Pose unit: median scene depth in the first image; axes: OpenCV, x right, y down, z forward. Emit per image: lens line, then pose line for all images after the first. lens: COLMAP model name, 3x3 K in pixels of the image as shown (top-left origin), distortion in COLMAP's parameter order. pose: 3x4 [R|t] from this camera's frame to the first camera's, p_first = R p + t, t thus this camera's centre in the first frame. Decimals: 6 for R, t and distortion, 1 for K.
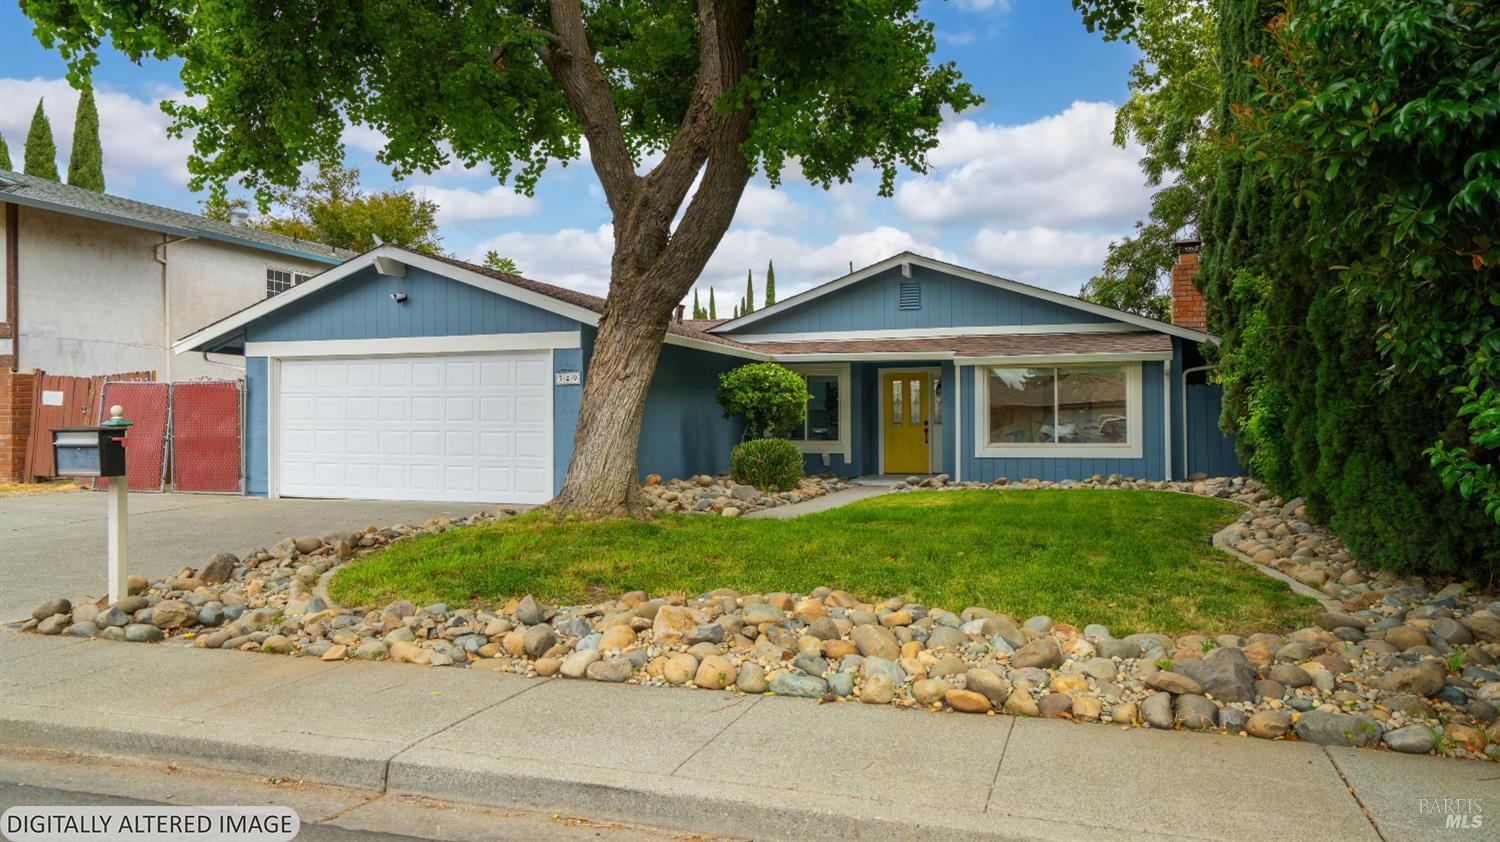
lens RADIAL K [[1047.7, 0, 750.8], [0, 1047.7, 419.9], [0, 0, 1]] dist [0.010487, 0.011956]
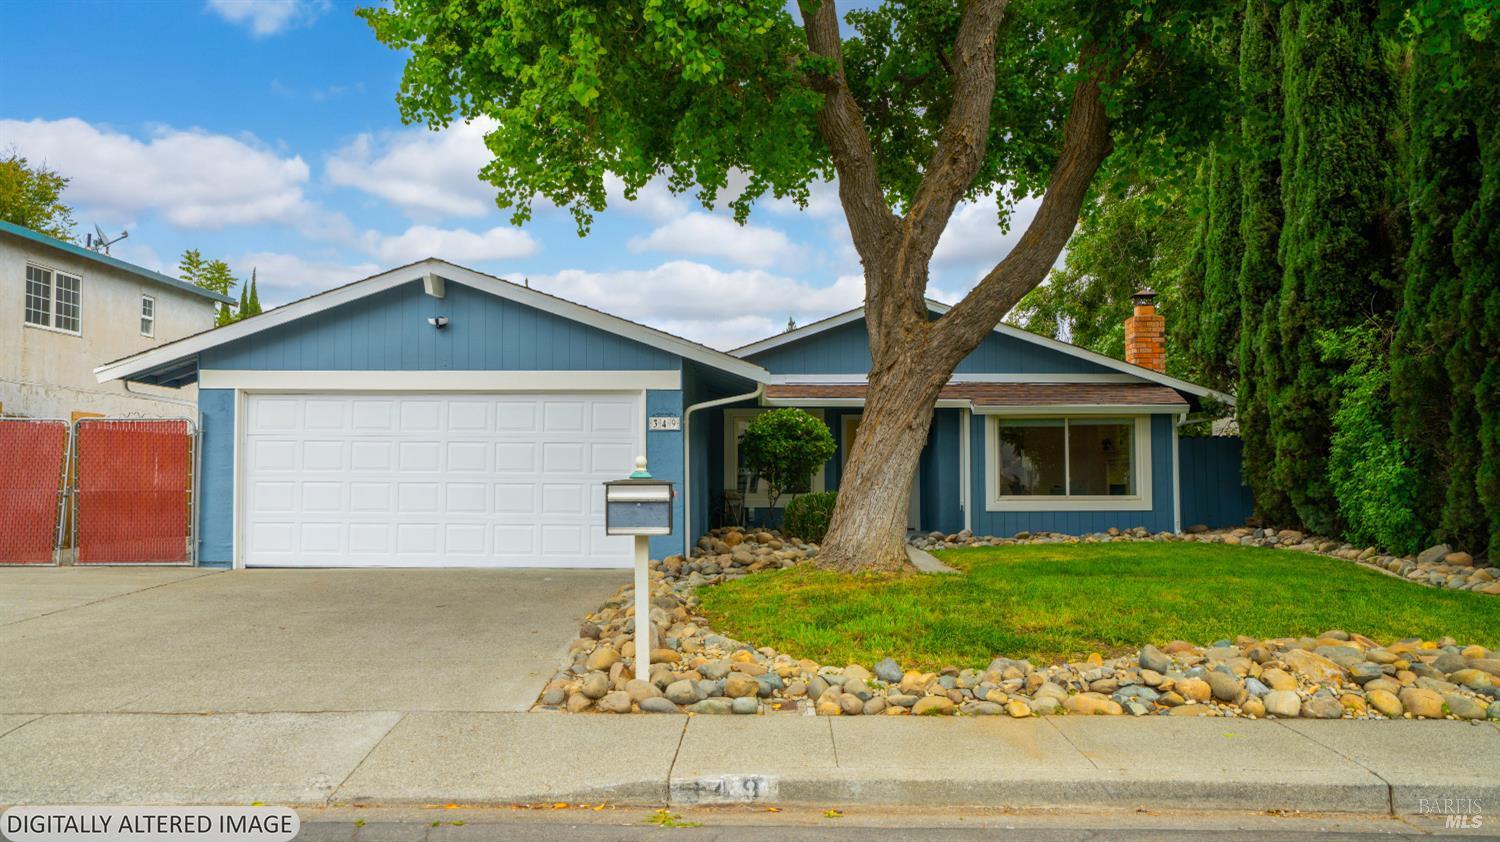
lens RADIAL K [[1256.7, 0, 752.1], [0, 1256.7, 418.2], [0, 0, 1]] dist [0.035676, 0.029592]
pose [[0.949370, 0.016800, 0.313712, -0.374100], [-0.004167, 0.999155, -0.040897, -0.000953], [-0.314134, 0.037519, 0.948637, -0.021158]]
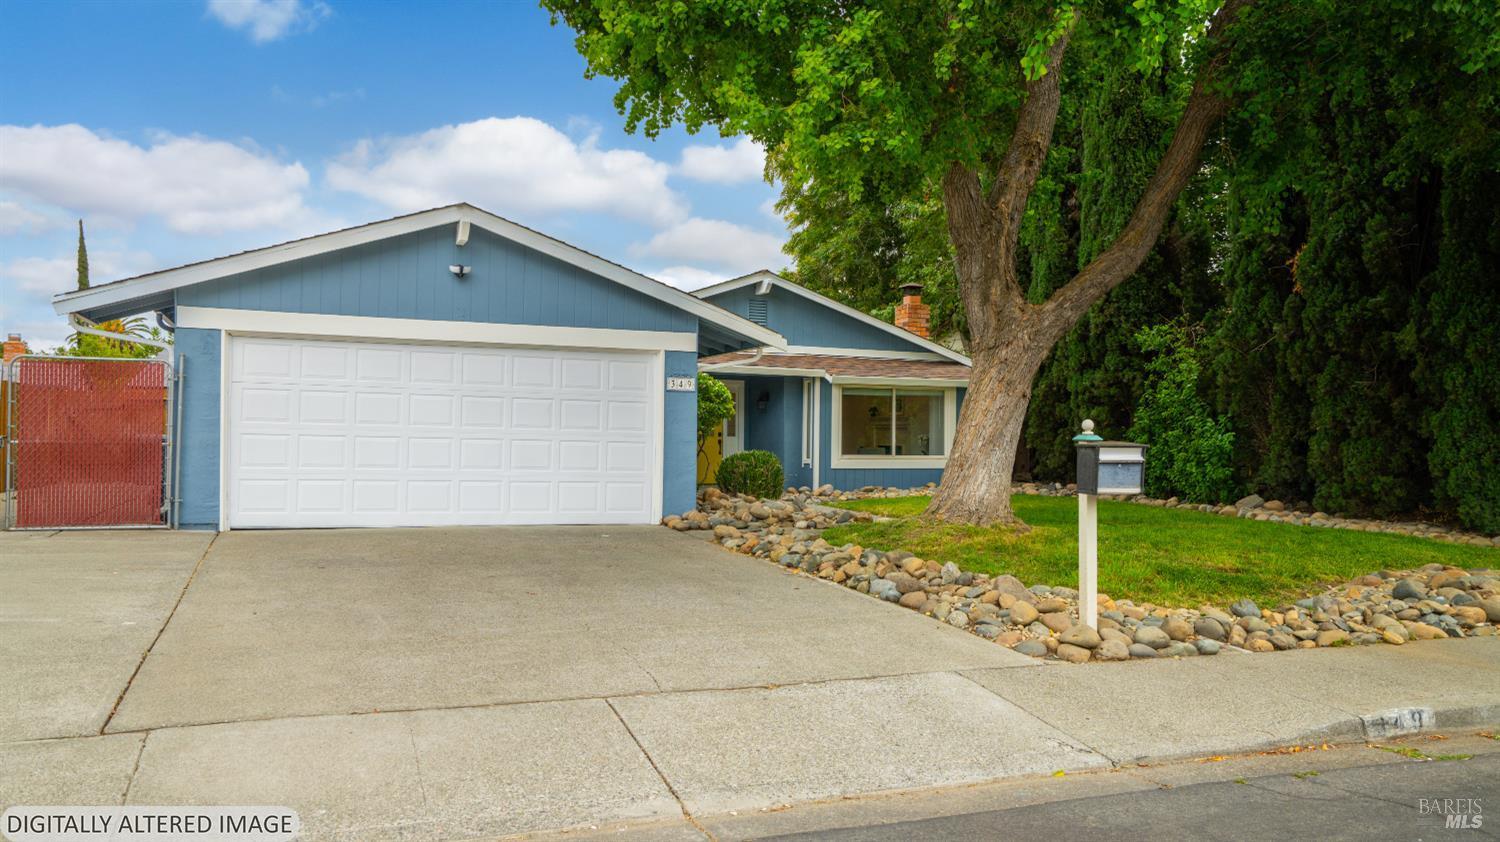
lens RADIAL K [[1127.6, 0, 754.5], [0, 1127.6, 416.8], [0, 0, 1]] dist [0.008851, 0.030141]
pose [[0.752590, 0.025701, 0.657988, -0.661913], [-0.020440, 0.999668, -0.015669, 0.002643], [-0.658172, -0.001657, 0.752865, 0.188344]]
